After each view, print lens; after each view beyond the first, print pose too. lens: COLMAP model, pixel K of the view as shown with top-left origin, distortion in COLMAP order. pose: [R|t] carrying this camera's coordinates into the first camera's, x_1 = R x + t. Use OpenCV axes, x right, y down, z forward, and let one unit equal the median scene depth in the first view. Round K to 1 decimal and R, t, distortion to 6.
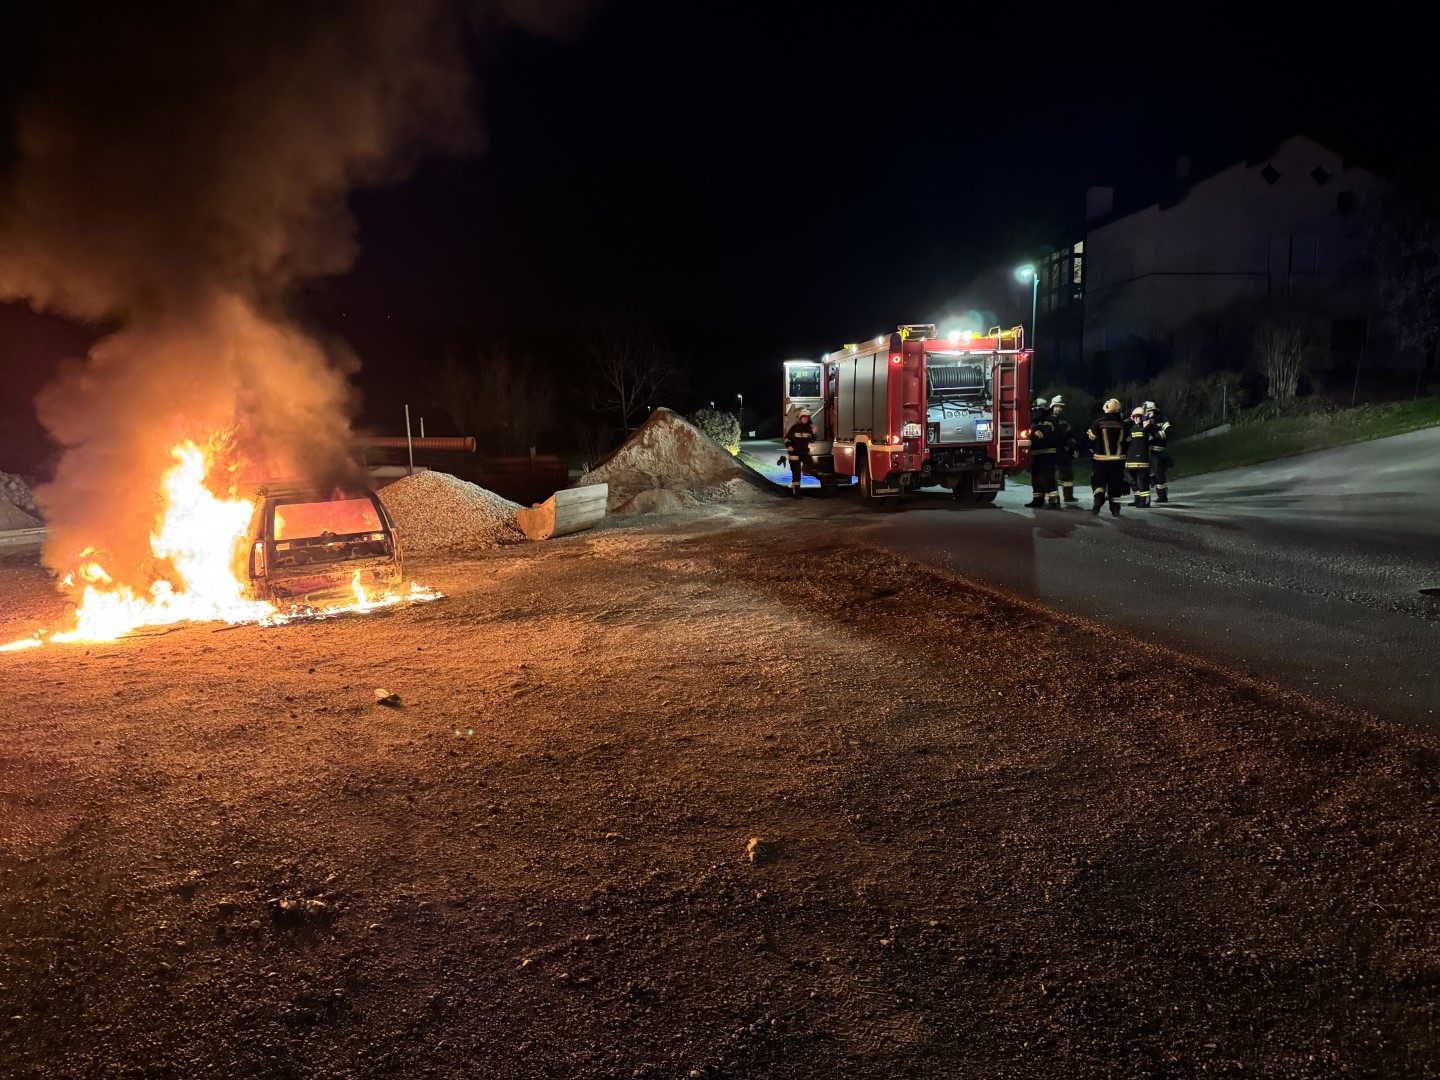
lens RADIAL K [[980.3, 0, 716.8], [0, 980.3, 534.4], [0, 0, 1]] dist [0.153159, -0.273982]
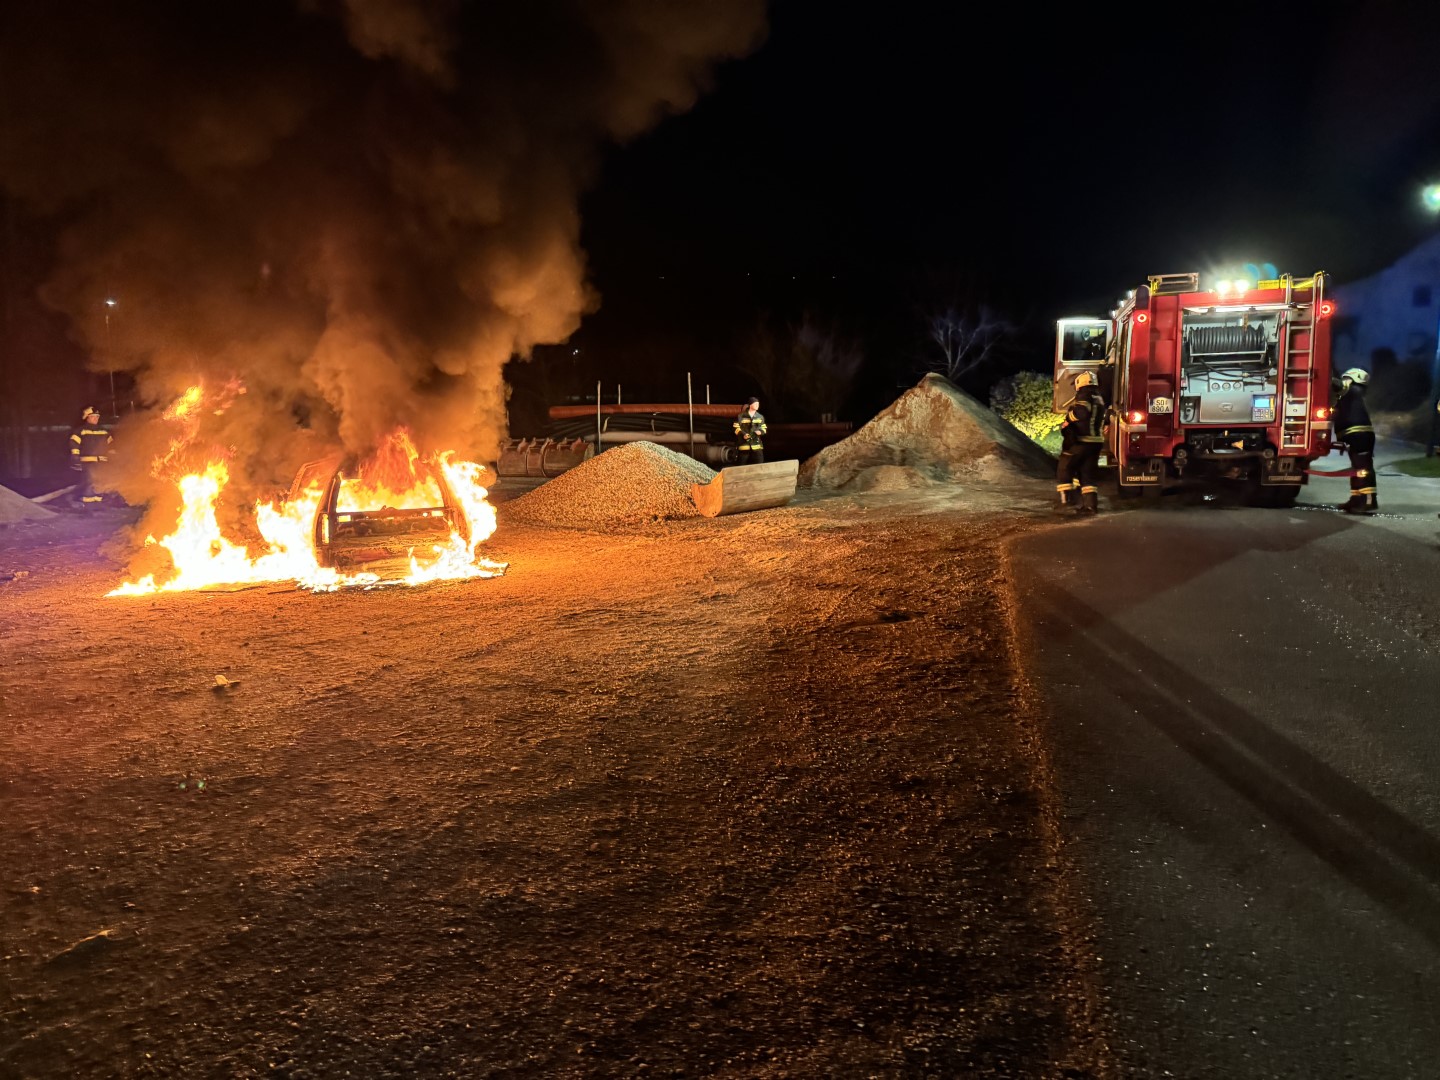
lens RADIAL K [[980.3, 0, 716.8], [0, 980.3, 534.4], [0, 0, 1]] dist [0.153159, -0.273982]
pose [[0.910750, 0.066211, -0.407615, 0.207011], [-0.048686, 0.997395, 0.053230, -0.026676], [0.410078, -0.028634, 0.911601, 0.104569]]
